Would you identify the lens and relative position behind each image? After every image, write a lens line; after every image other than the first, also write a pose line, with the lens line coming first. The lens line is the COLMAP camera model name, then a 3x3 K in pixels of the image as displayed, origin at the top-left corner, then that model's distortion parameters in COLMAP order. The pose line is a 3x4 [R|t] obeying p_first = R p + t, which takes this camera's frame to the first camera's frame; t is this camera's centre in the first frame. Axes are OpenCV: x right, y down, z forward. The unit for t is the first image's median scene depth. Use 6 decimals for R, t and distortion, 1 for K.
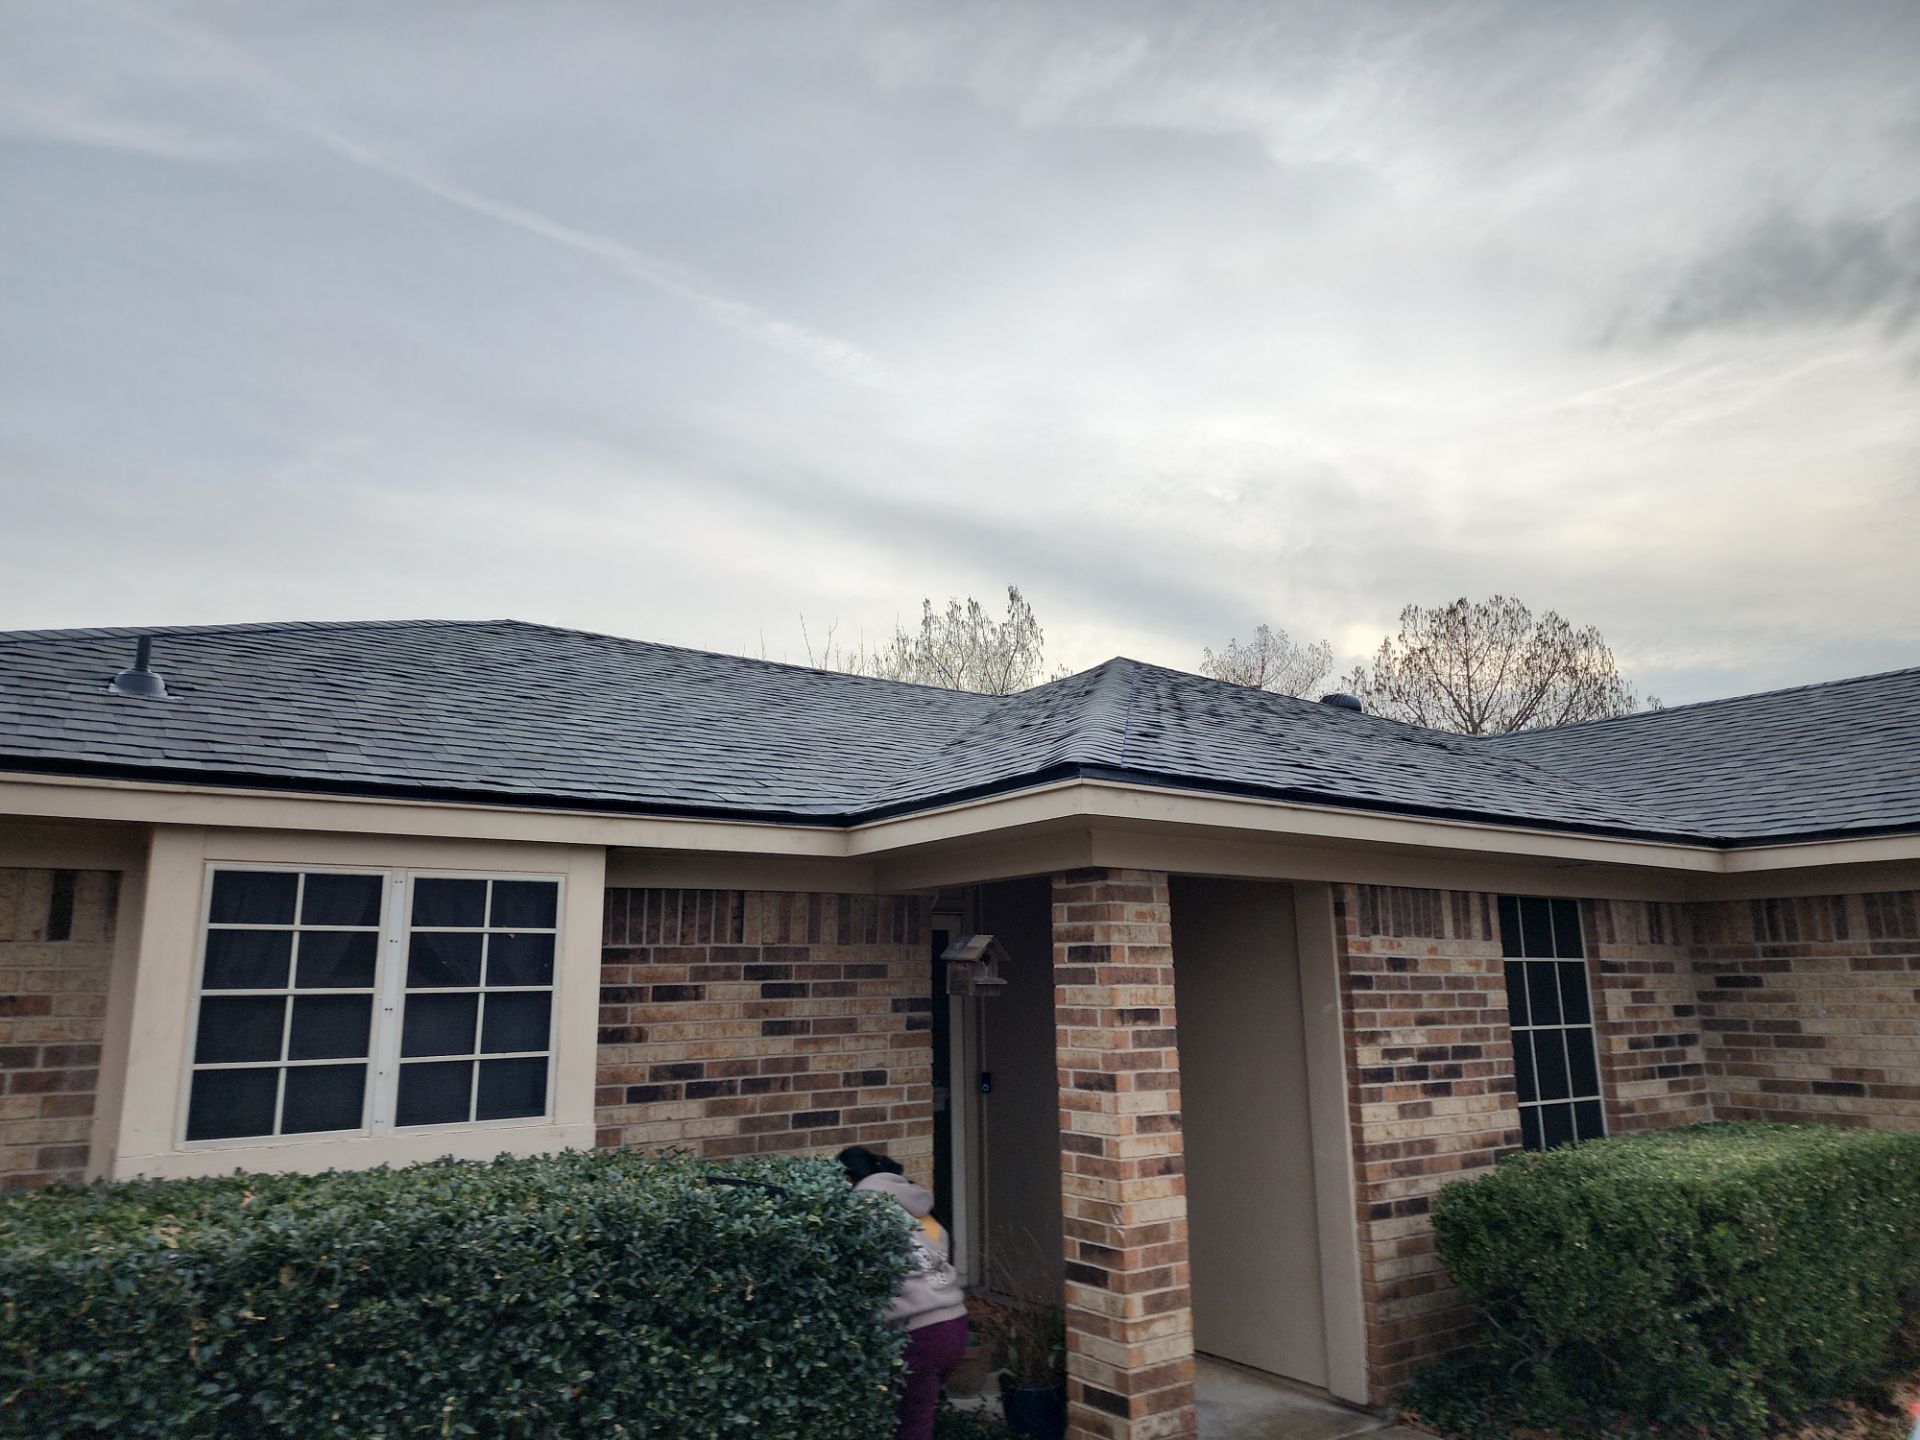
lens RADIAL K [[1362.1, 0, 953.6], [0, 1362.1, 717.8], [0, 0, 1]] dist [0.048428, -0.002033]
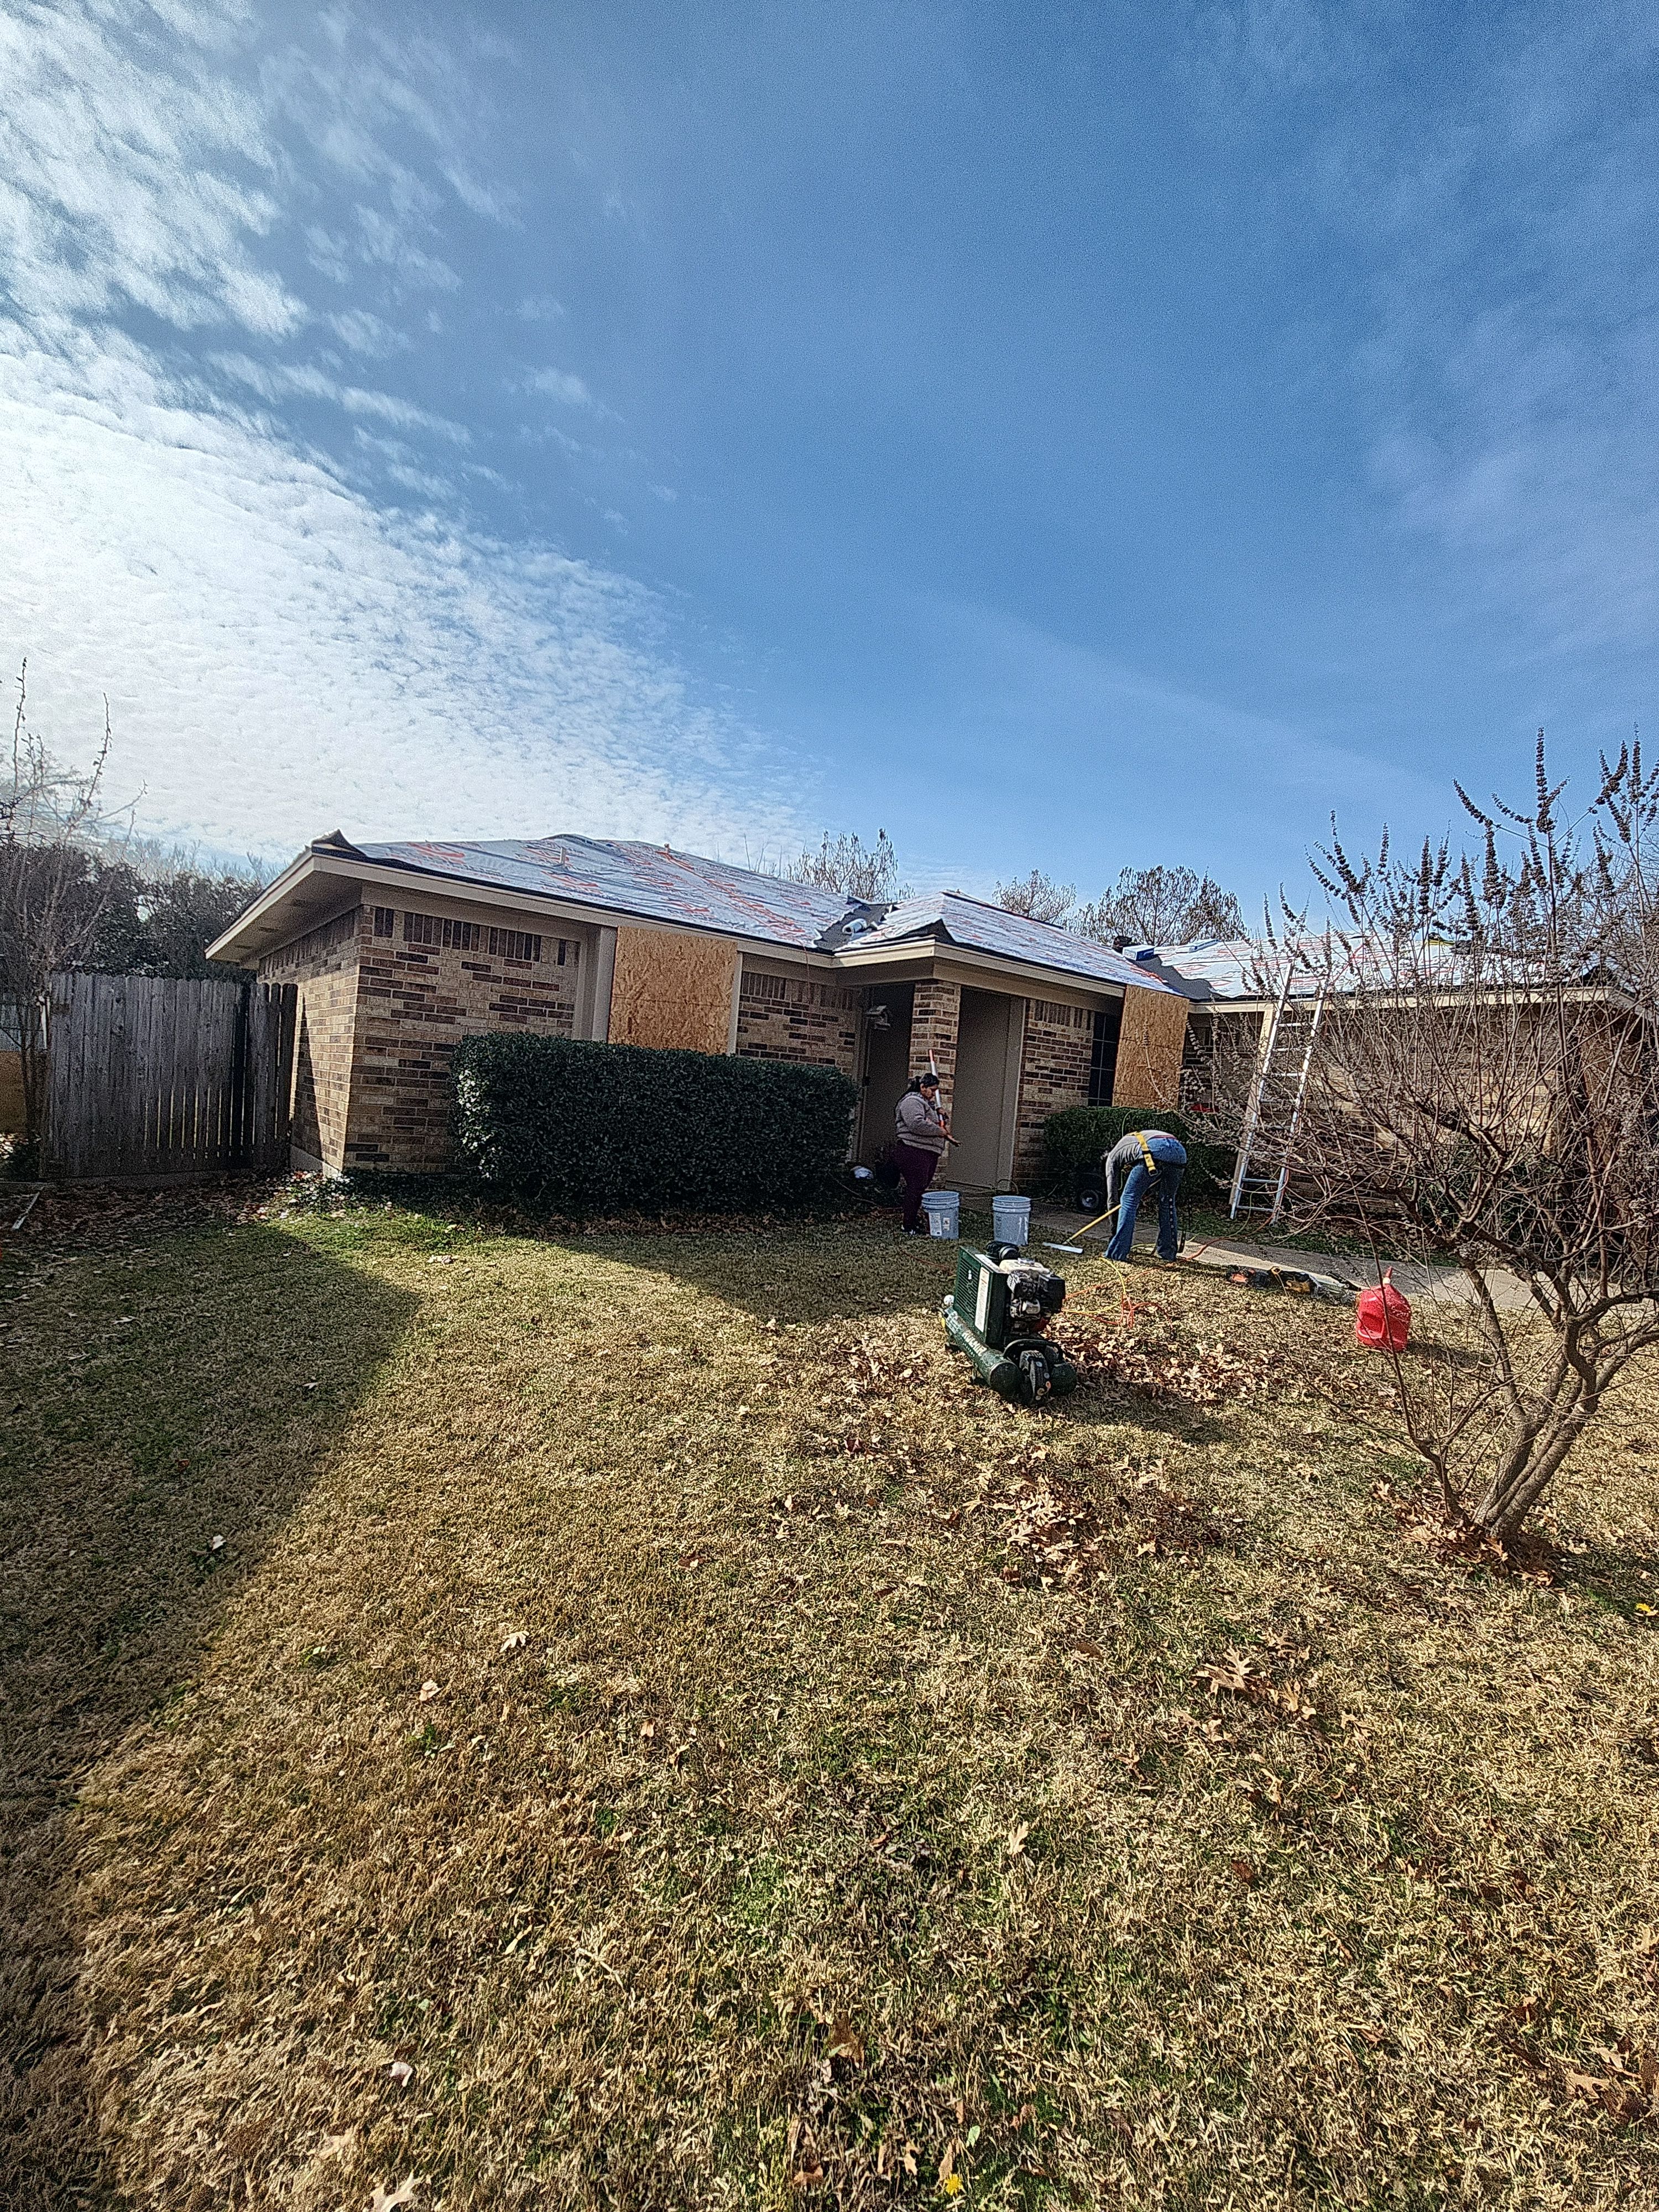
lens RADIAL K [[913.6, 0, 833.2], [0, 913.6, 1113.6], [0, 0, 1]] dist [0.000839, 0.000028]
pose [[0.995230, 0.092335, 0.031489, -0.101100], [-0.096970, 0.971636, 0.215687, 0.002046], [-0.010681, -0.217711, 0.975955, -0.643898]]
